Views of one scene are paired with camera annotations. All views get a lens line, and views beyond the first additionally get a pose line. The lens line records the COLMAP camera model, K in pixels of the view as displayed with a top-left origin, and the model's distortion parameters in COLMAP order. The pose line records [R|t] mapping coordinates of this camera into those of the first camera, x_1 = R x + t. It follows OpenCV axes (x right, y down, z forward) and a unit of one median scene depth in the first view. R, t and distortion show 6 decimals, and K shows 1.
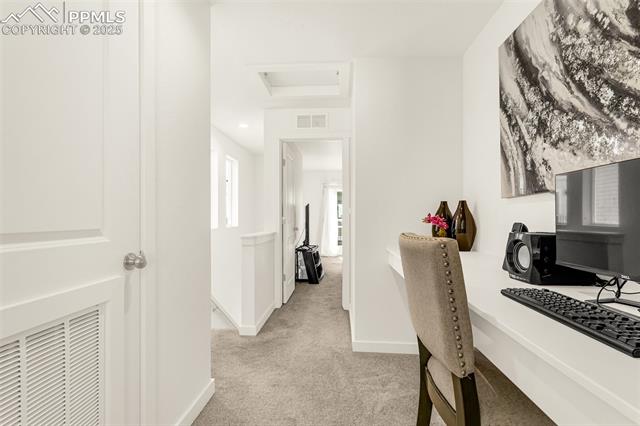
lens RADIAL K [[299.4, 0, 320.2], [0, 299.4, 215.9], [0, 0, 1]] dist [0.001058, 0.000251]
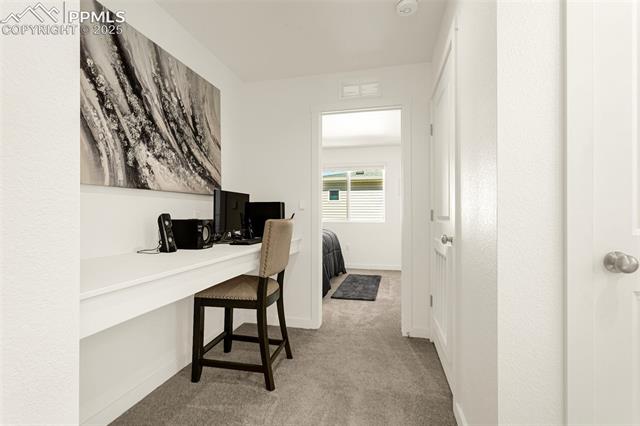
lens RADIAL K [[299.4, 0, 320.0], [0, 299.4, 212.5], [0, 0, 1]] dist [0.001058, 0.000251]
pose [[-0.987794, 0.002017, 0.155754, -0.177479], [0.000269, 0.999937, -0.011244, 0.033348], [-0.155767, -0.011065, -0.987732, 2.178525]]
